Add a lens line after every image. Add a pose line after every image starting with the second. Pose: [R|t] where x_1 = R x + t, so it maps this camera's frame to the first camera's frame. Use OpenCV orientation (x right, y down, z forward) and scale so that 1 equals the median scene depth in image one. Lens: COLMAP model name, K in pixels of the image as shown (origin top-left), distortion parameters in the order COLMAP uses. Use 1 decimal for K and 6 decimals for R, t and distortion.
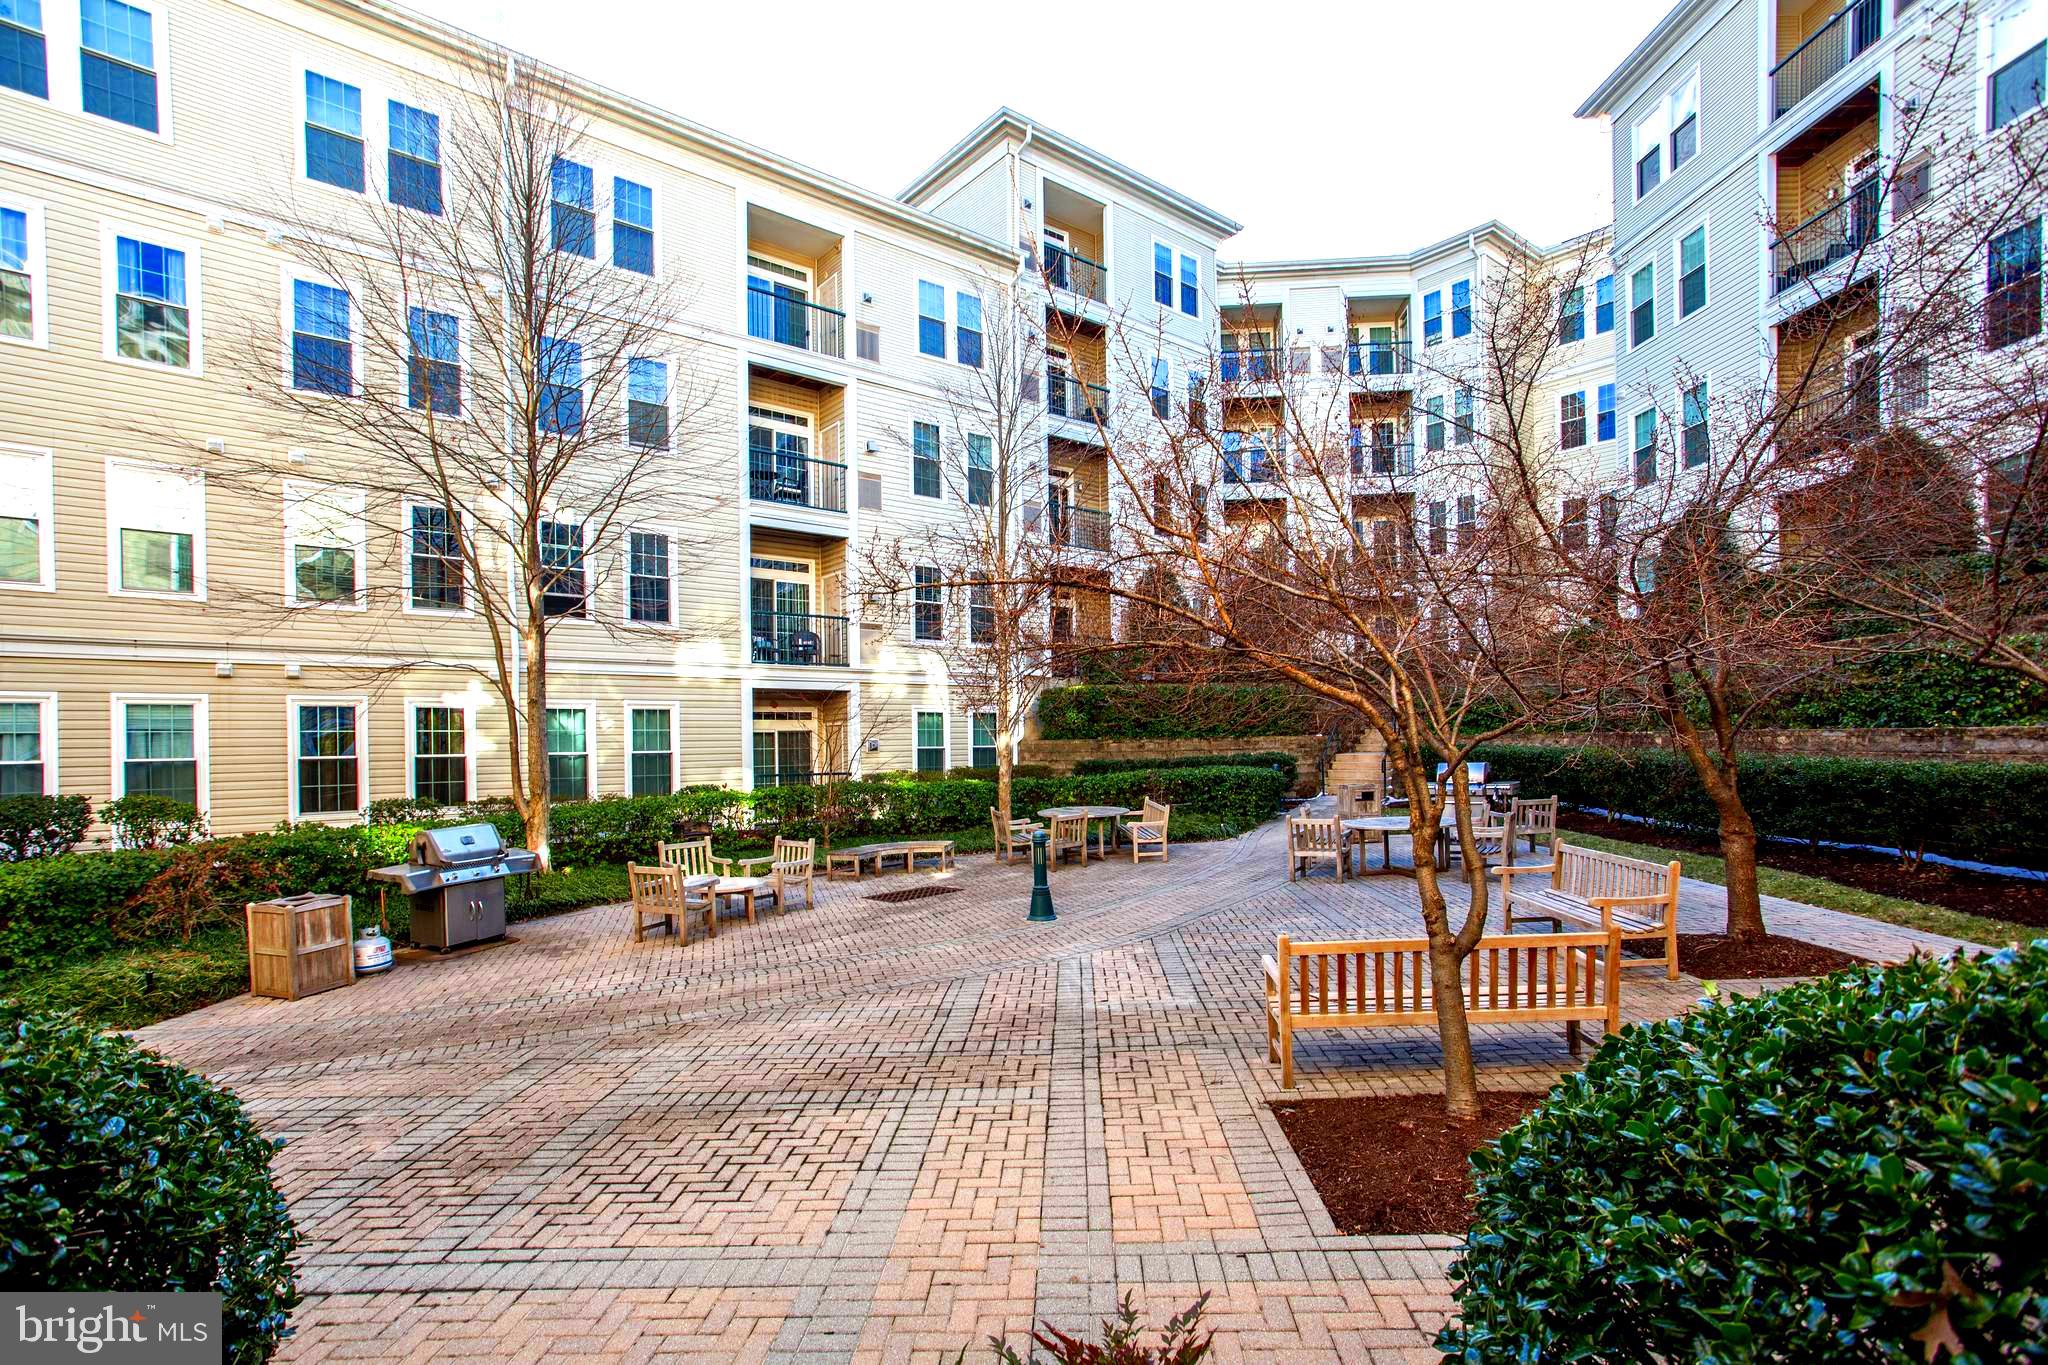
lens RADIAL K [[985.3, 0, 1012.5], [0, 985.3, 743.4], [0, 0, 1]] dist [-0.045132, 0.037396]
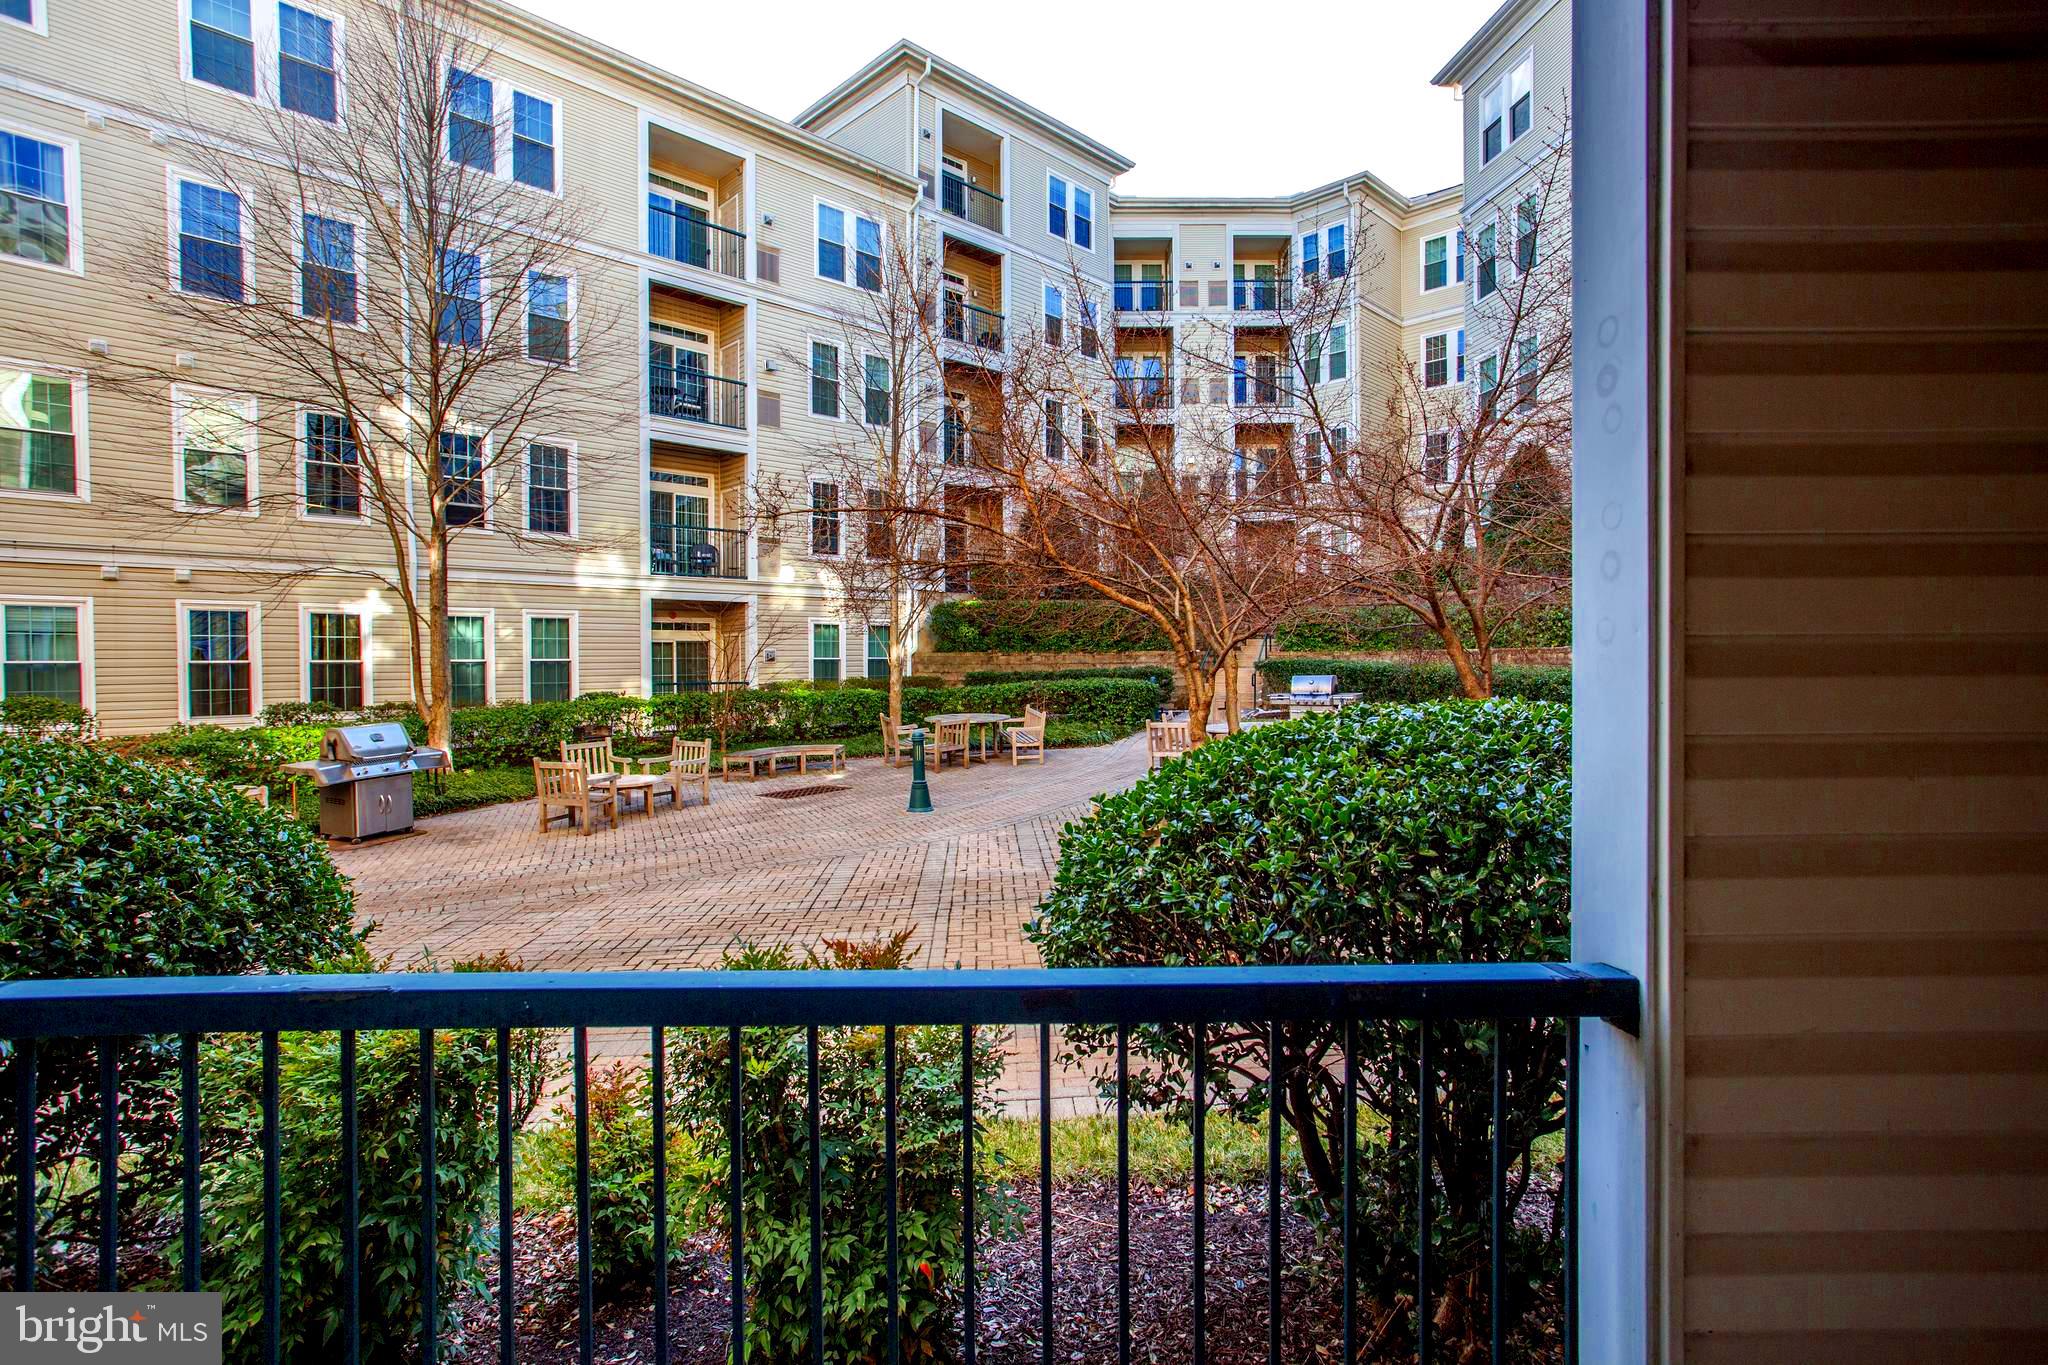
lens RADIAL K [[1011.1, 0, 1011.3], [0, 1011.1, 676.8], [0, 0, 1]] dist [-0.048999, 0.033698]
pose [[0.996126, 0.007694, 0.087604, 0.022376], [-0.008939, 0.999864, 0.013826, 0.008676], [-0.087486, -0.014555, 0.996059, -0.096189]]
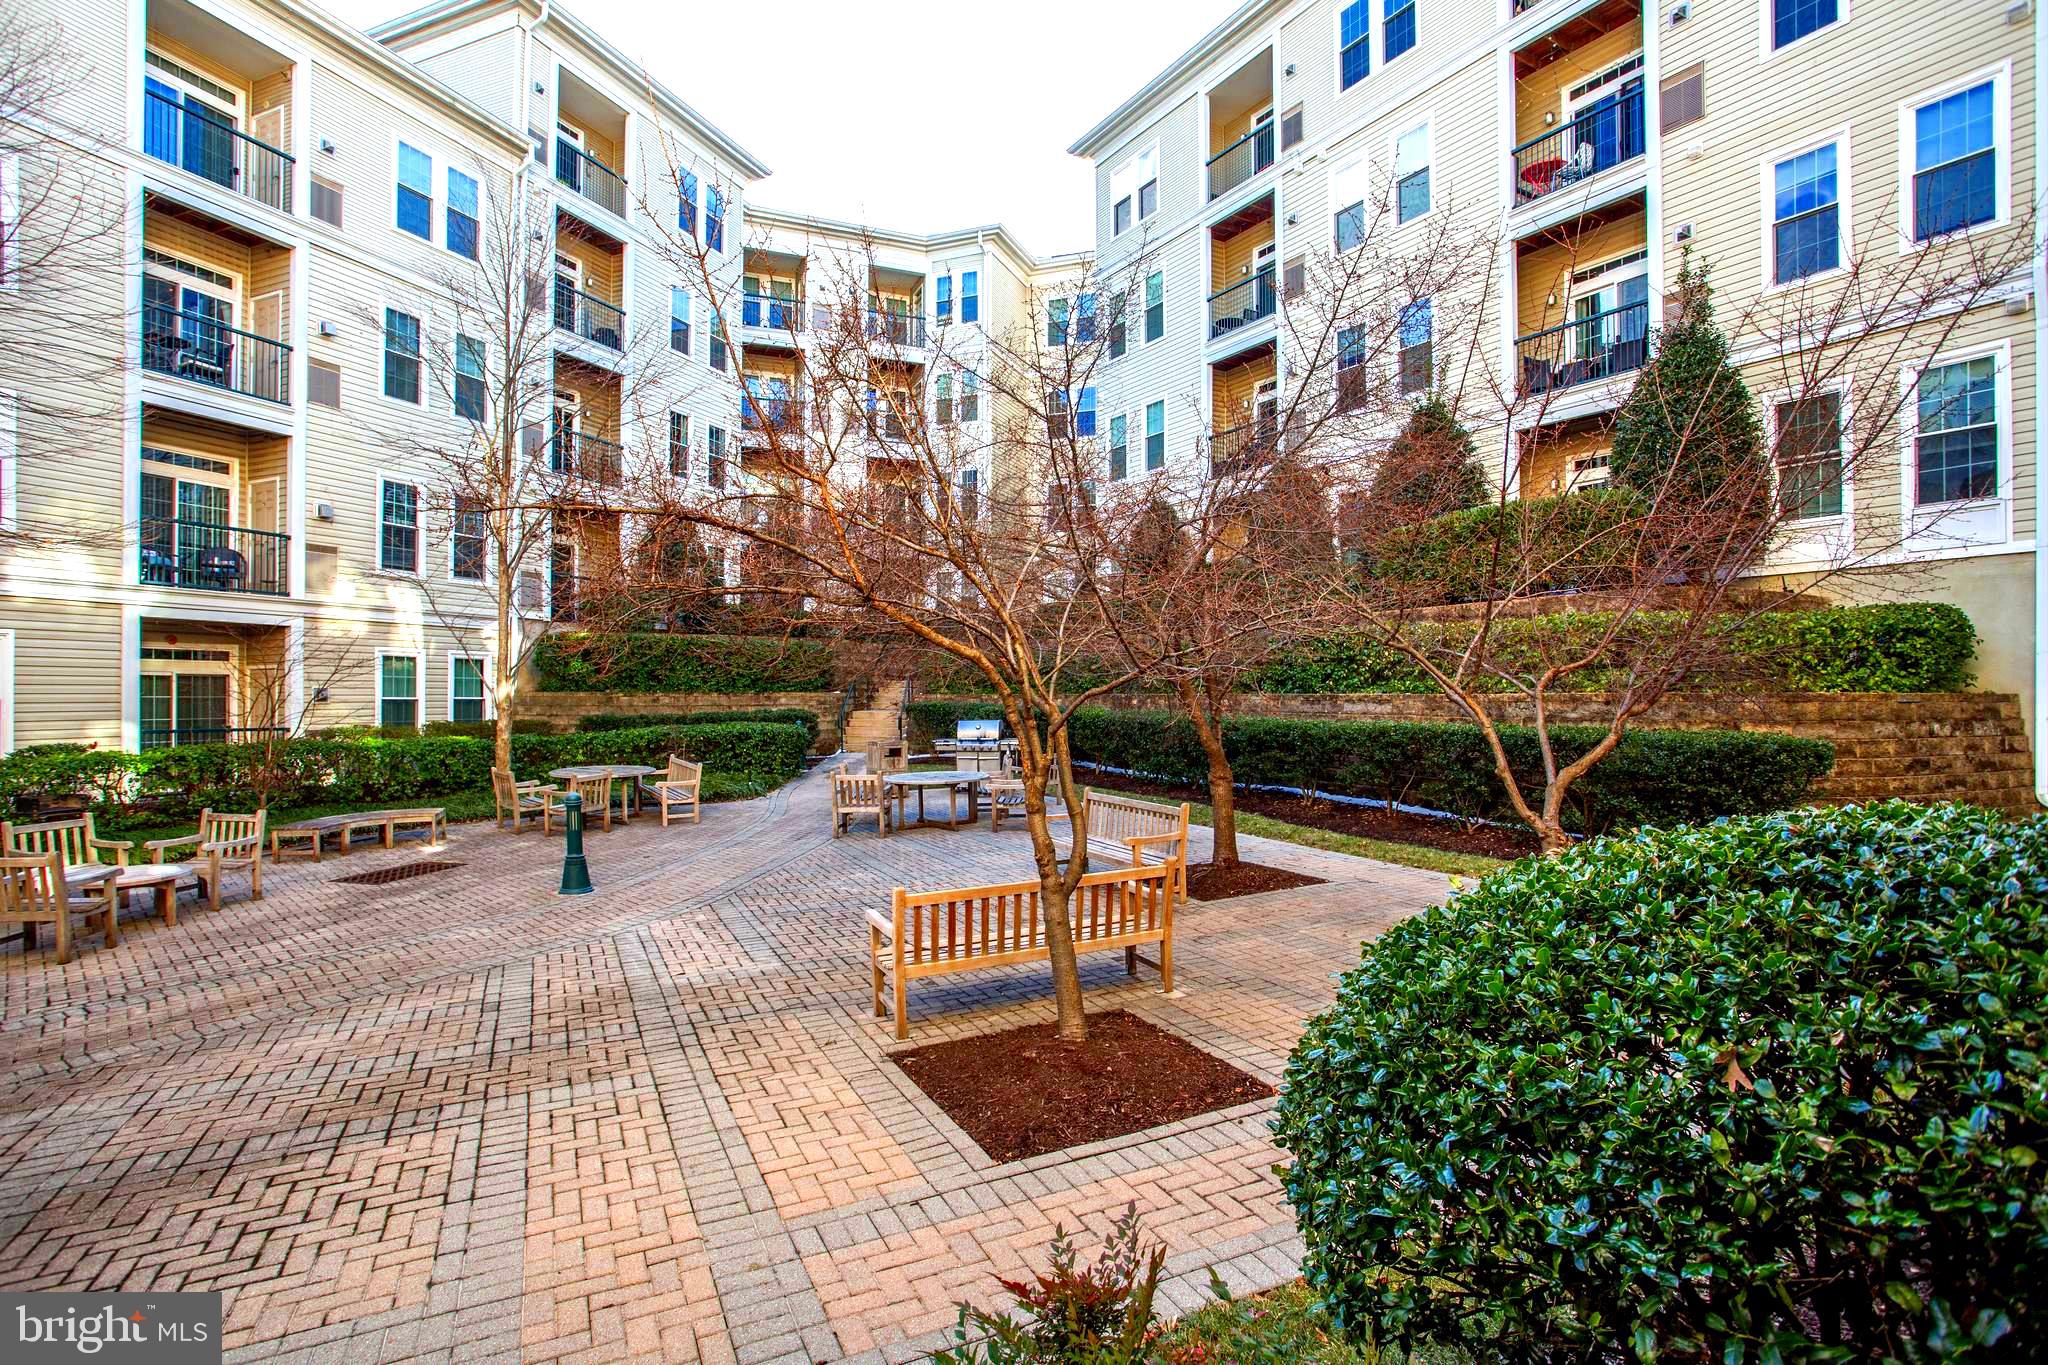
lens RADIAL K [[1019.7, 0, 994.3], [0, 1019.7, 691.1], [0, 0, 1]] dist [-0.065212, 0.033669]
pose [[0.880500, 0.018124, 0.473700, -0.051927], [-0.013687, 0.999824, -0.012813, 0.002421], [-0.473849, 0.004798, 0.880593, 0.012842]]
